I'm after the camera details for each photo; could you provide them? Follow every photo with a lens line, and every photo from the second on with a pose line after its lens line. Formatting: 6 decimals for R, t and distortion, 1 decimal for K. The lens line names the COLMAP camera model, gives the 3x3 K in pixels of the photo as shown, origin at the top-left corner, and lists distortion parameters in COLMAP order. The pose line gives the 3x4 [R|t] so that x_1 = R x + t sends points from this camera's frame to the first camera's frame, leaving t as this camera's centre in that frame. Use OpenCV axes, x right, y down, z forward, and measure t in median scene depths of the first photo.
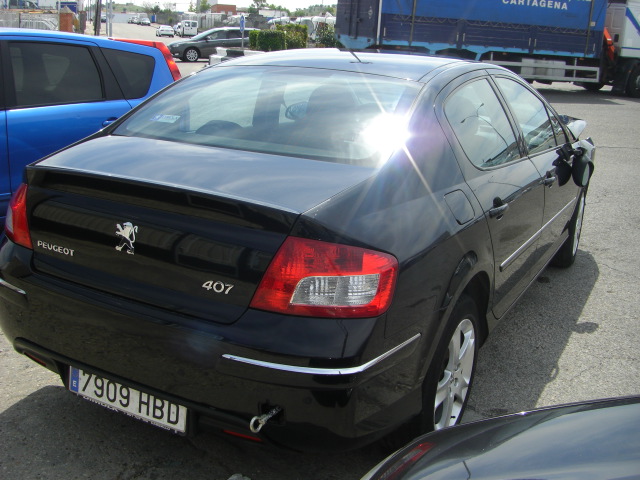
lens RADIAL K [[713.4, 0, 319.4], [0, 713.4, 241.3], [0, 0, 1]] dist [-0.130612, 0.000000]
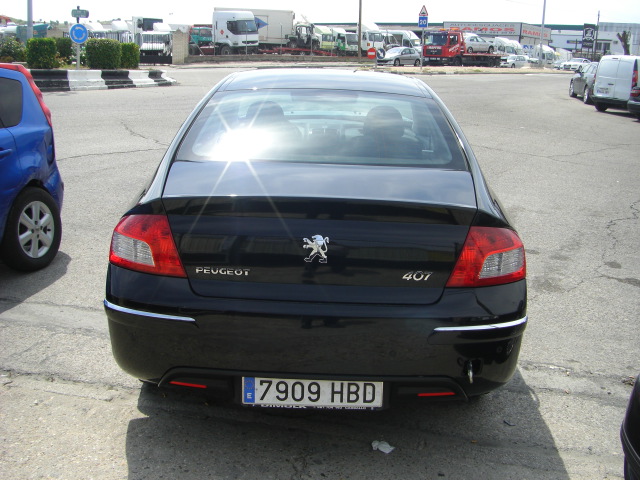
lens RADIAL K [[713.4, 0, 320.5], [0, 713.4, 239.7], [0, 0, 1]] dist [-0.130612, 0.000000]
pose [[0.881606, -0.134874, 0.452304, -0.759000], [0.132890, 0.990465, 0.036327, -0.058553], [-0.452891, 0.028081, 0.891123, -0.011185]]
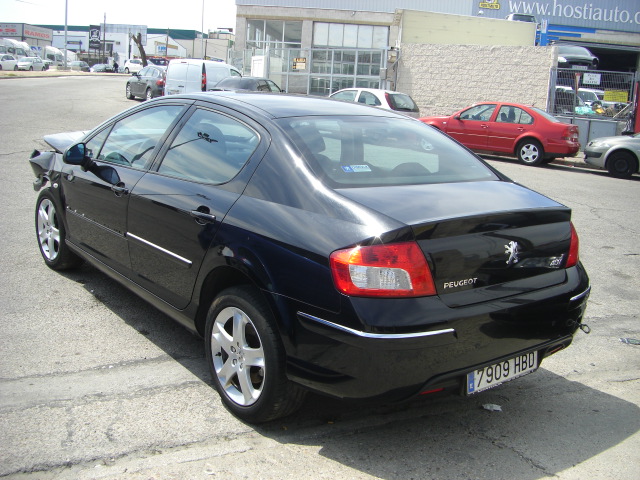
lens RADIAL K [[713.4, 0, 322.2], [0, 713.4, 239.0], [0, 0, 1]] dist [-0.130612, 0.000000]
pose [[0.389057, -0.223386, 0.893719, -1.615796], [0.205119, 0.966805, 0.152361, -0.311675], [-0.898087, 0.124042, 0.421963, 0.727167]]
